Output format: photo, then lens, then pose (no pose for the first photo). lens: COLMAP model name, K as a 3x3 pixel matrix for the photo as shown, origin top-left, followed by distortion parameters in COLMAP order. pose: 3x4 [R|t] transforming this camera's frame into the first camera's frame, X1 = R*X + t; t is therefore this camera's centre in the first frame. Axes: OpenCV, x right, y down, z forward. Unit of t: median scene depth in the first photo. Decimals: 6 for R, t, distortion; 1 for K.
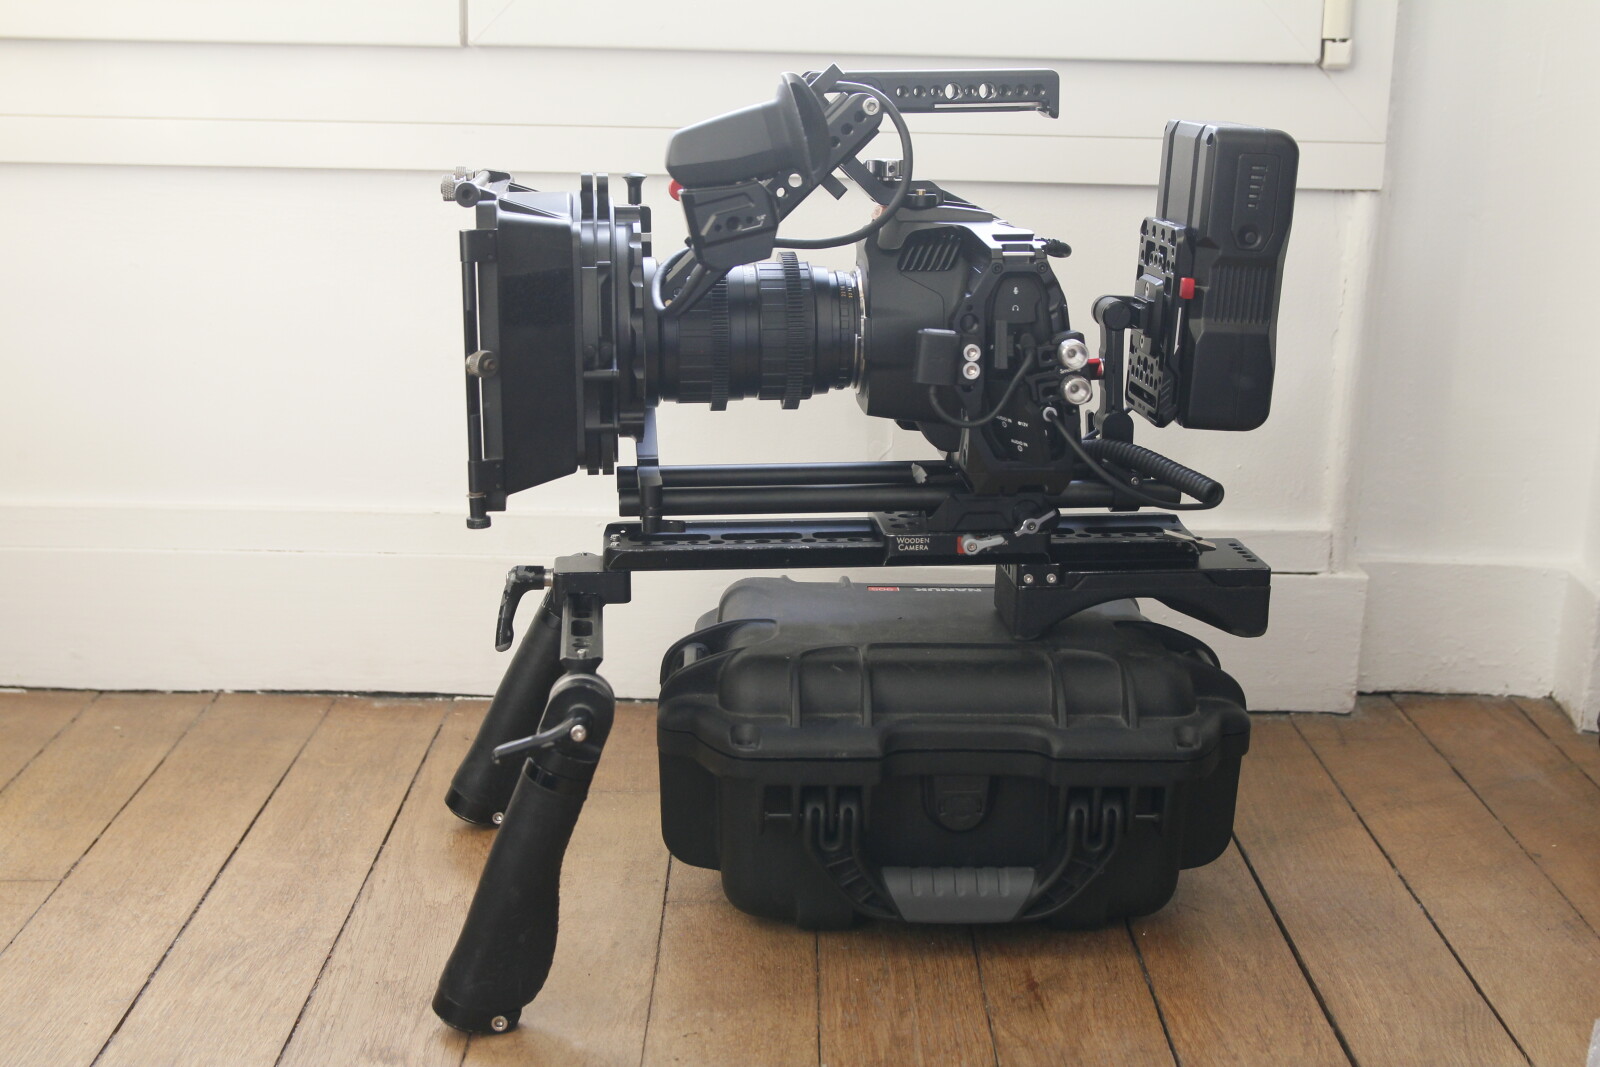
lens RADIAL K [[2271.1, 0, 800.0], [0, 2271.1, 533.5], [0, 0, 1]] dist [-0.014852, -0.005235]
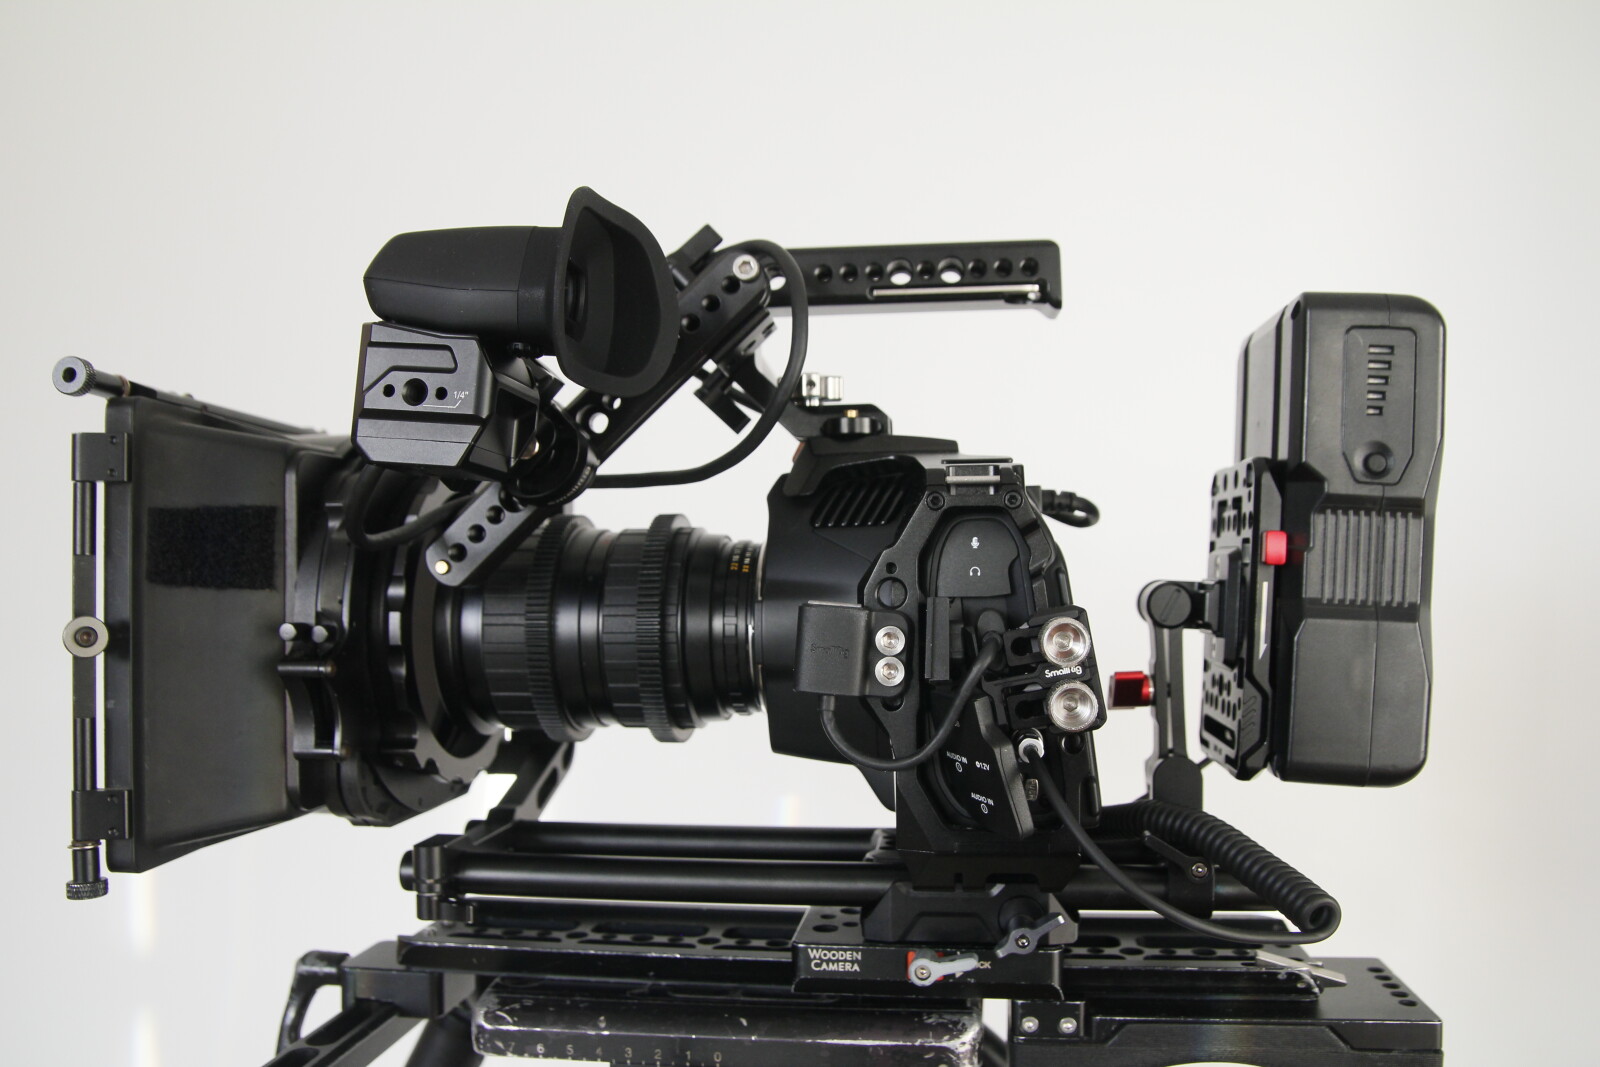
lens RADIAL K [[1289.9, 0, 800.0], [0, 1289.9, 533.5], [0, 0, 1]] dist [-0.088803, 0.008973]
pose [[0.973769, -0.016337, -0.226953, 0.122153], [-0.041557, 0.967874, -0.247977, -0.021566], [0.223713, 0.250903, 0.941807, 0.638846]]
